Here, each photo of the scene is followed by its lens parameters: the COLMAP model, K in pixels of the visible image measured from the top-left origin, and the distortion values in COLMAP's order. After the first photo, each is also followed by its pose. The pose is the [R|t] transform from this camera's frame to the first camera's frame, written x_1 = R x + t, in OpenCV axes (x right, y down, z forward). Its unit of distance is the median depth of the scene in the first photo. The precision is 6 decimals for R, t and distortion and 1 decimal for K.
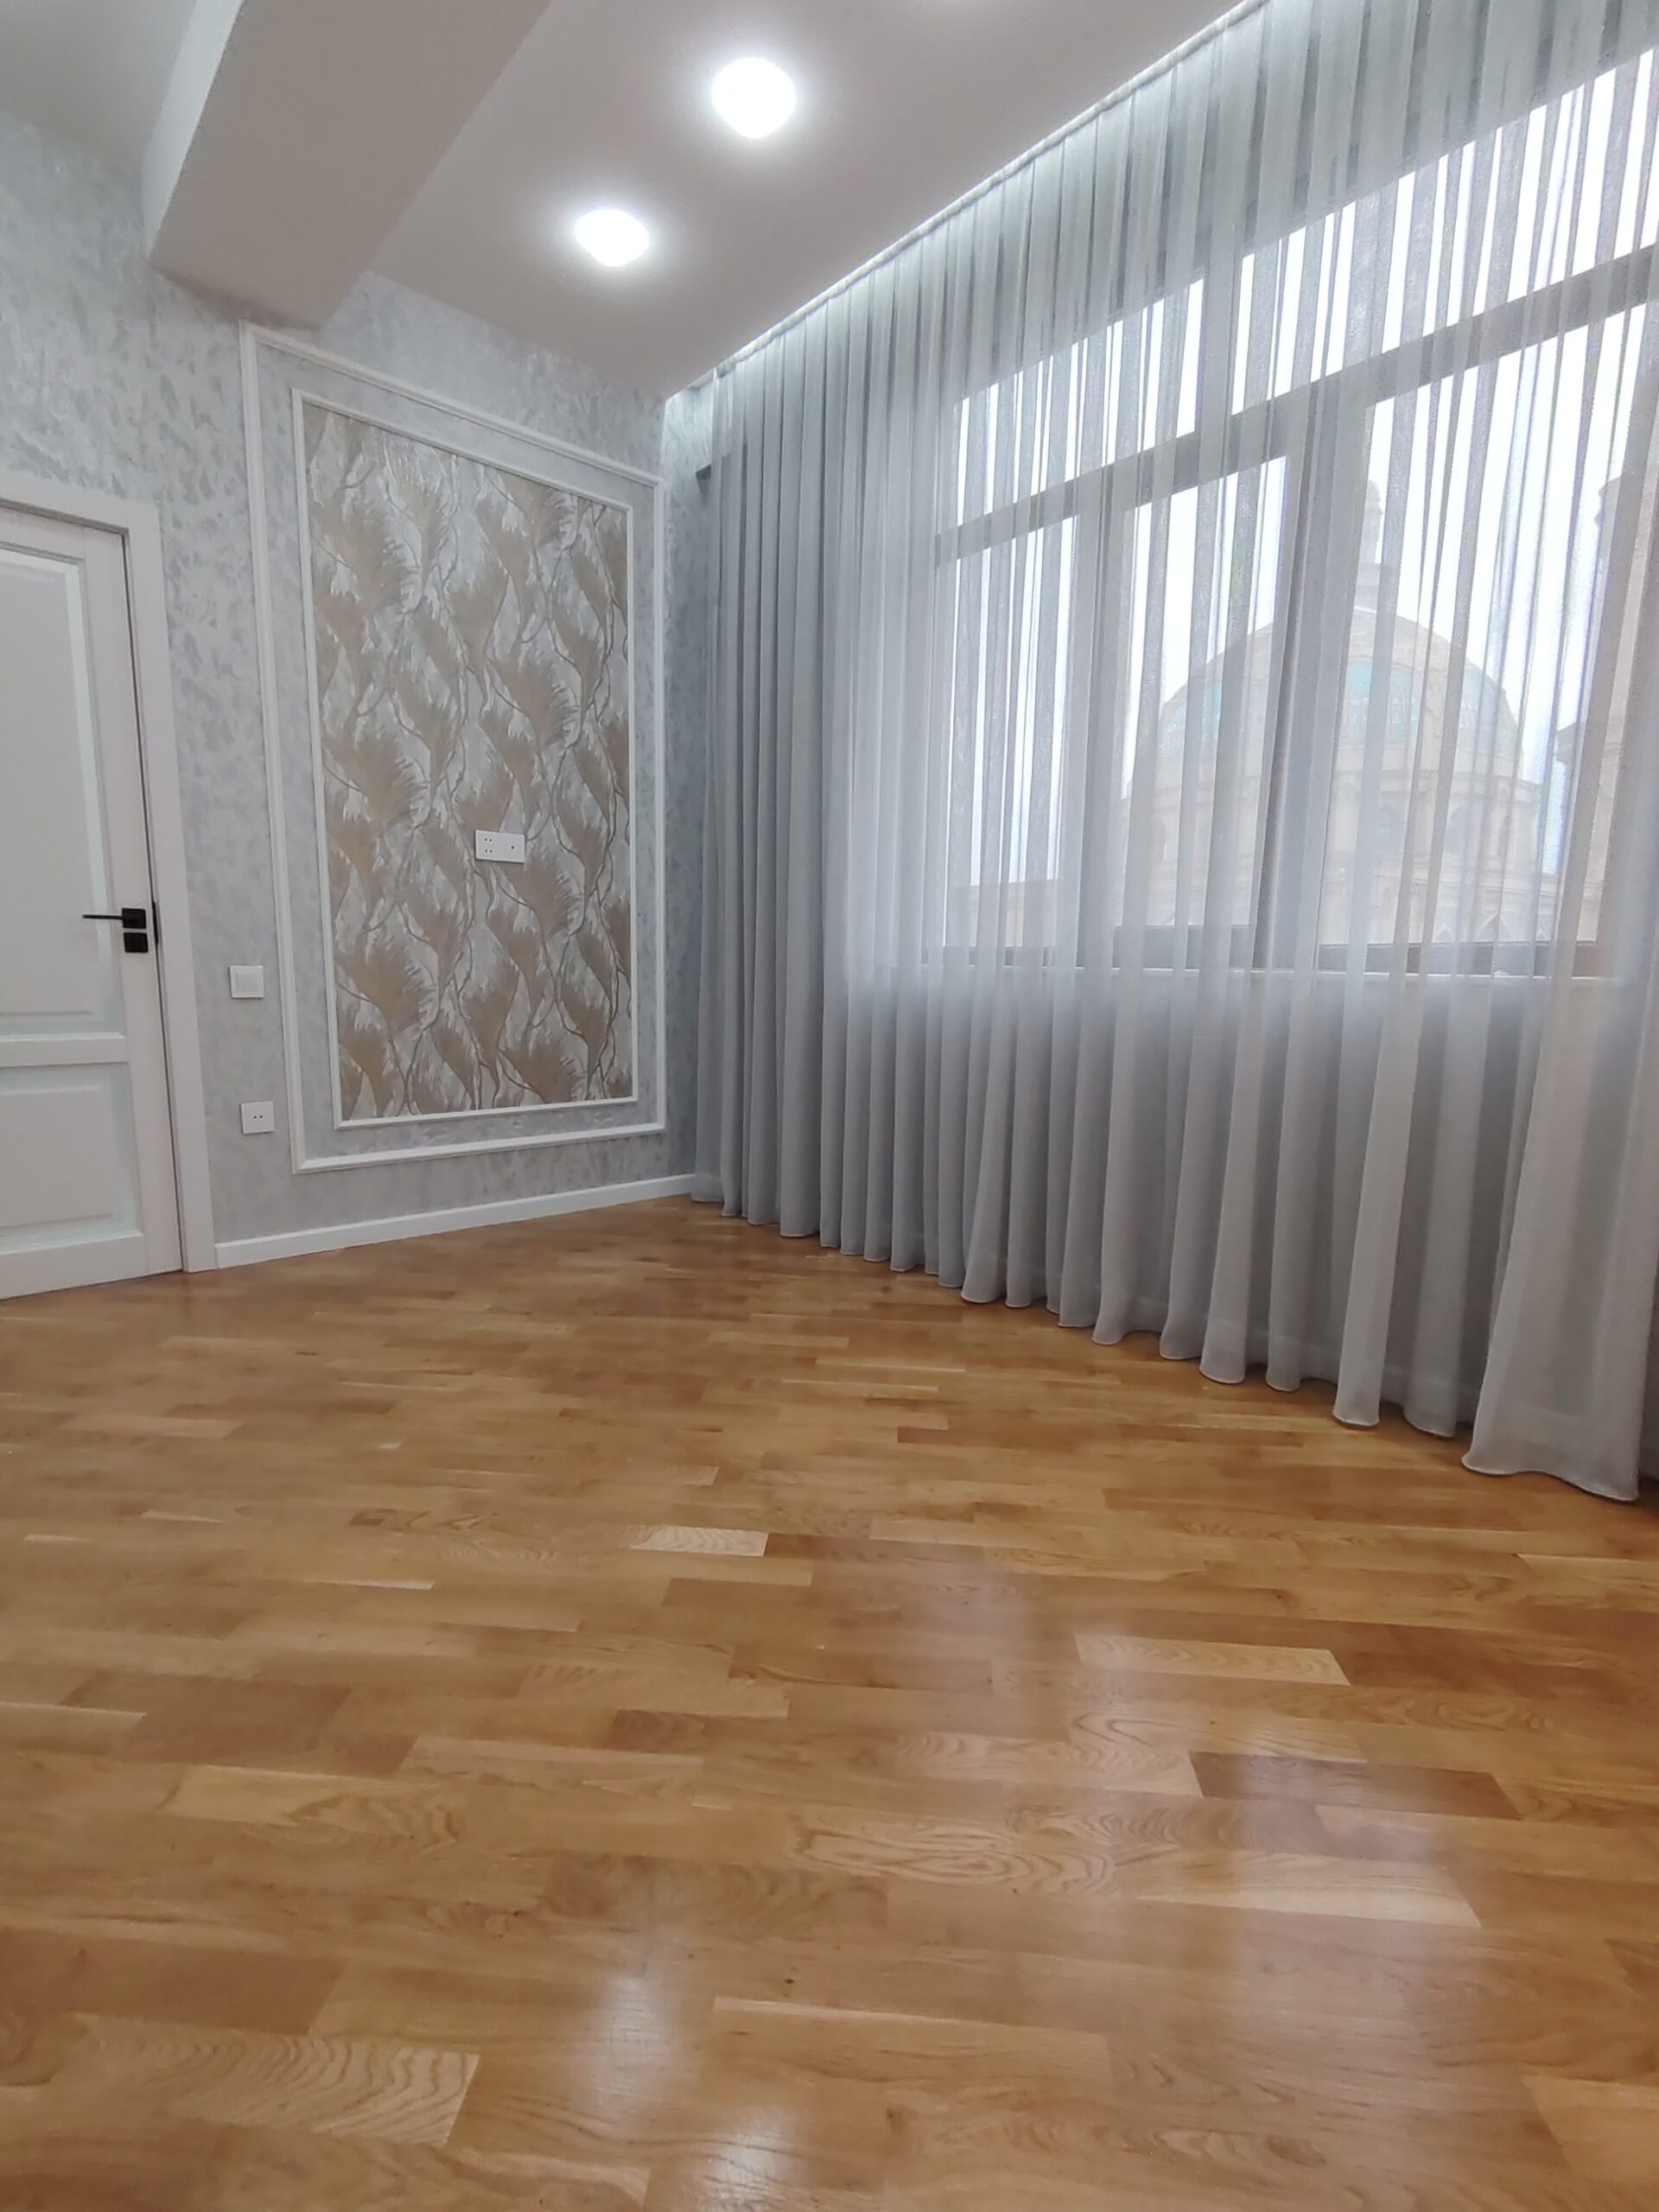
lens RADIAL K [[1031.6, 0, 825.7], [0, 1031.6, 1142.6], [0, 0, 1]] dist [-0.022503, -0.000030]
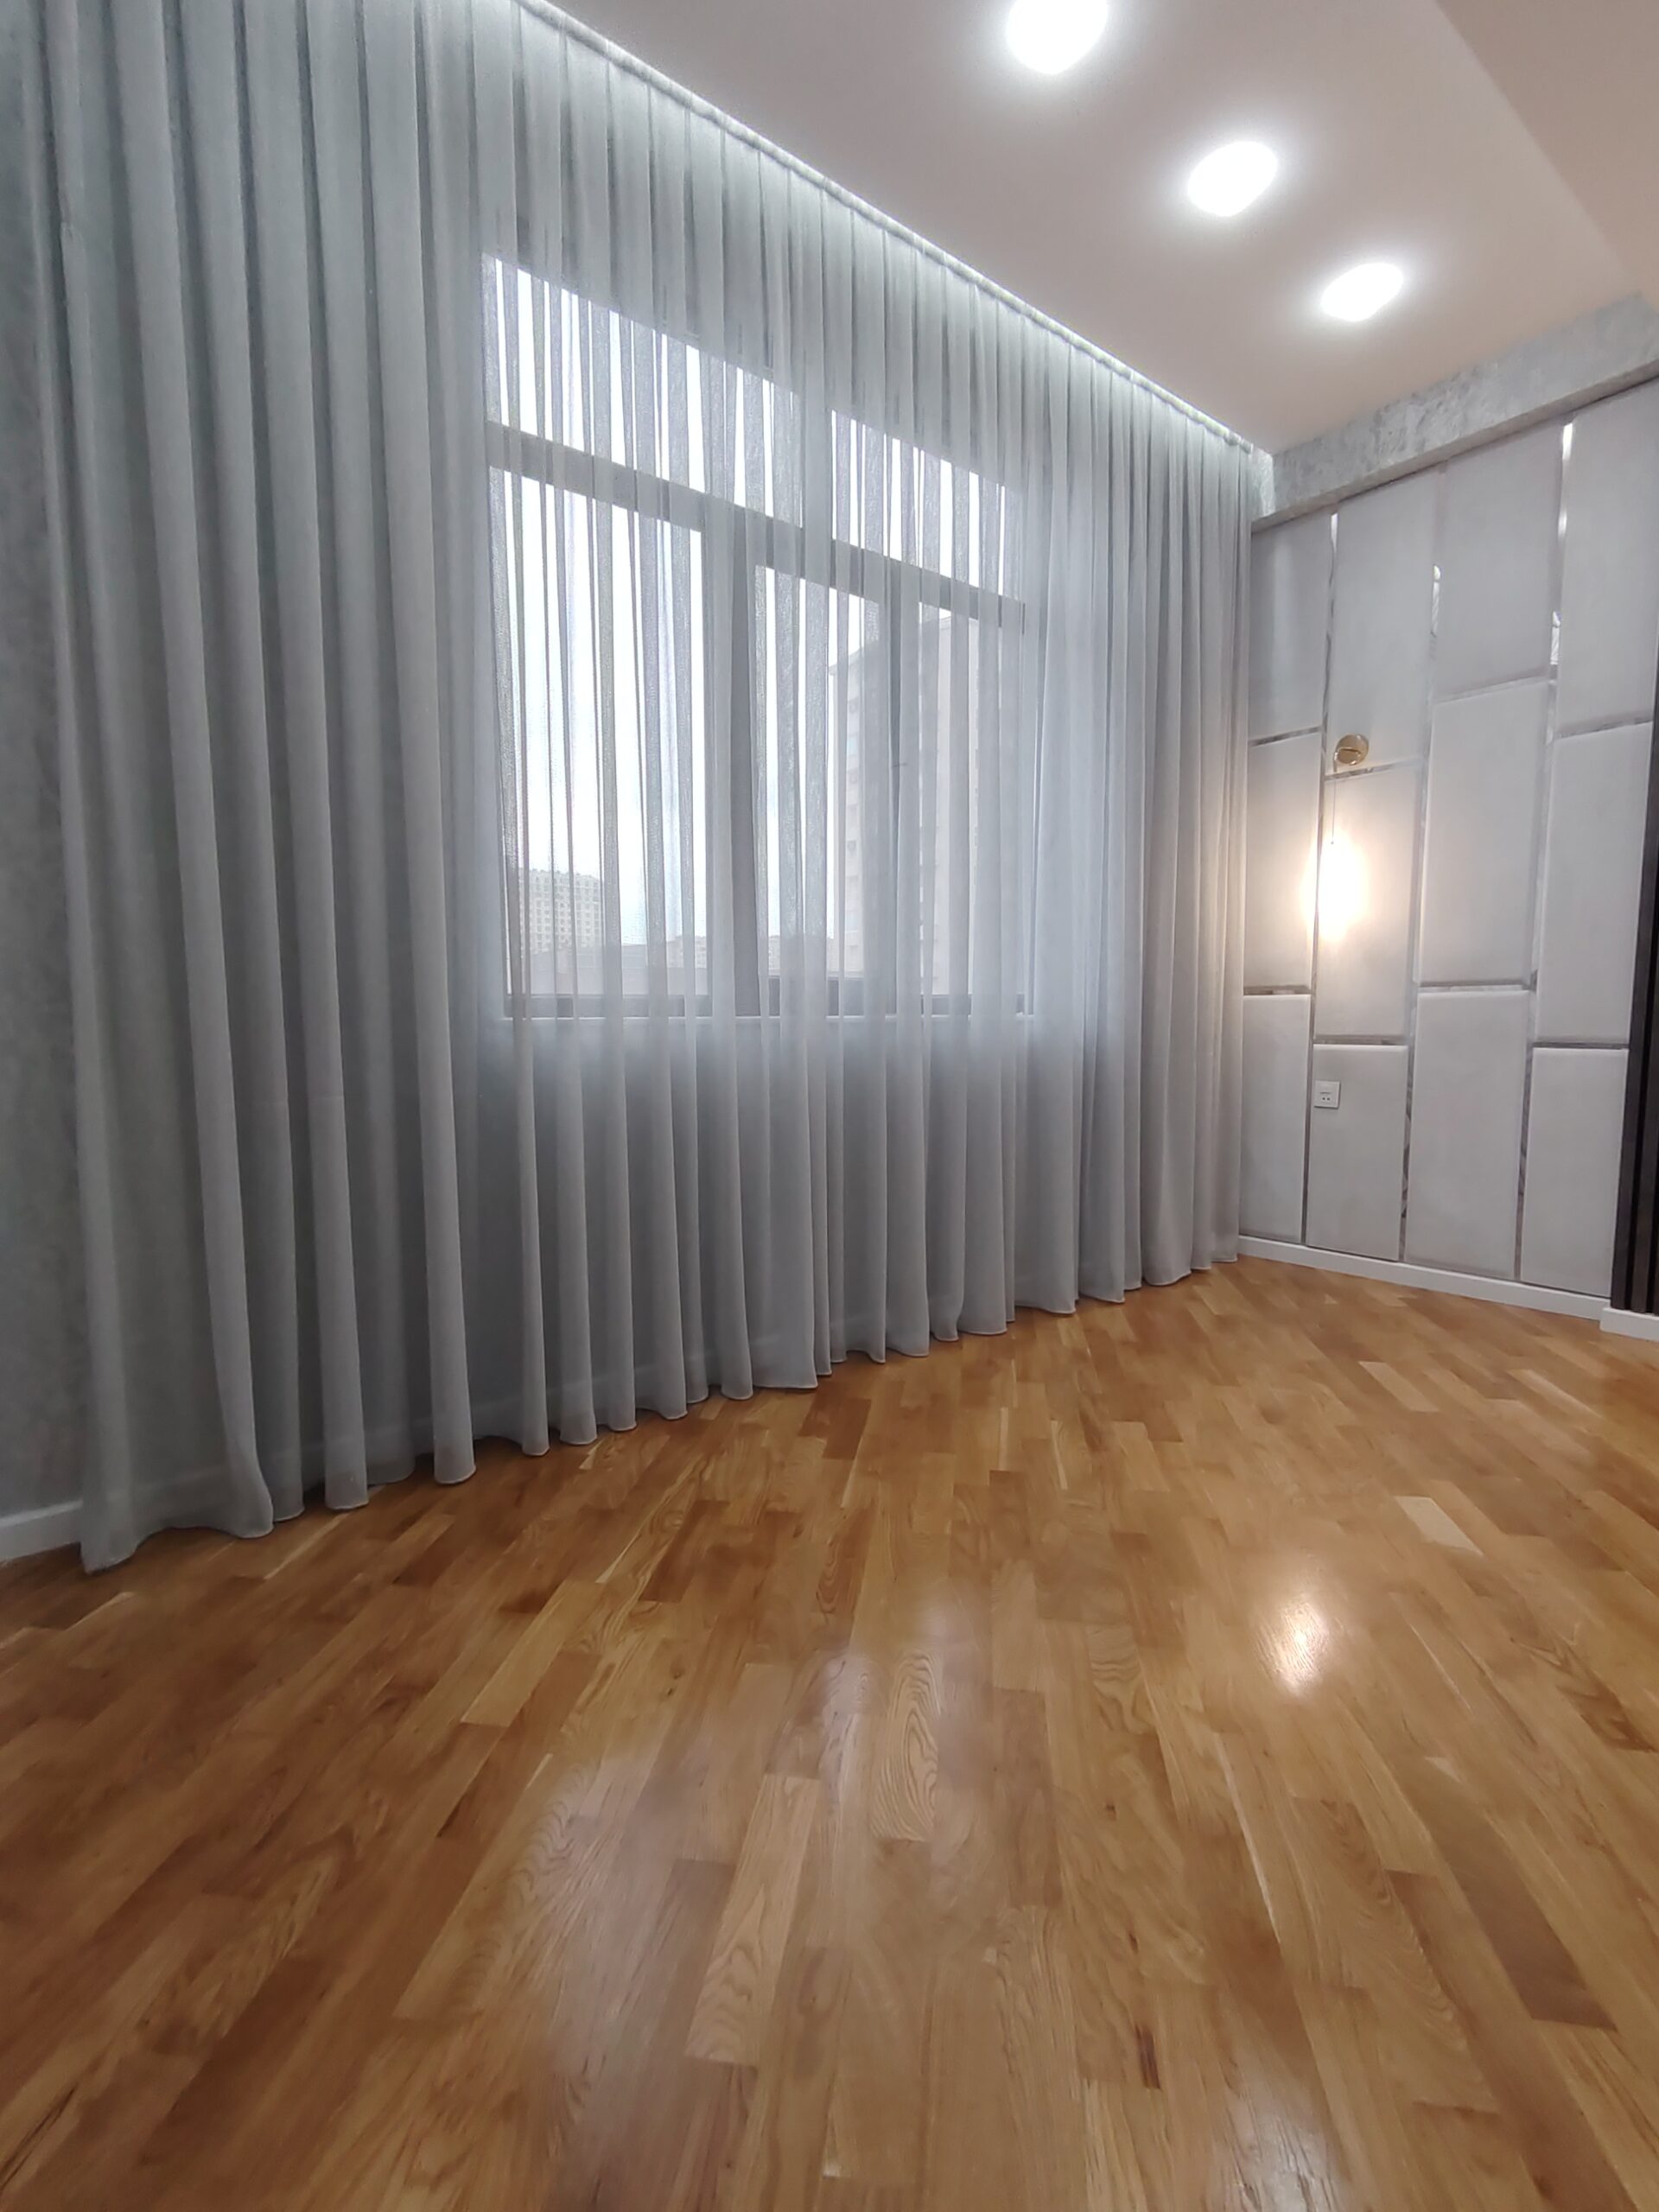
lens RADIAL K [[1050.8, 0, 828.6], [0, 1050.8, 1116.4], [0, 0, 1]] dist [0.003482, -0.001732]
pose [[0.055044, -0.116699, 0.991641, -0.847434], [0.178355, 0.978323, 0.105232, -0.195520], [-0.982425, 0.171071, 0.074665, 1.012140]]
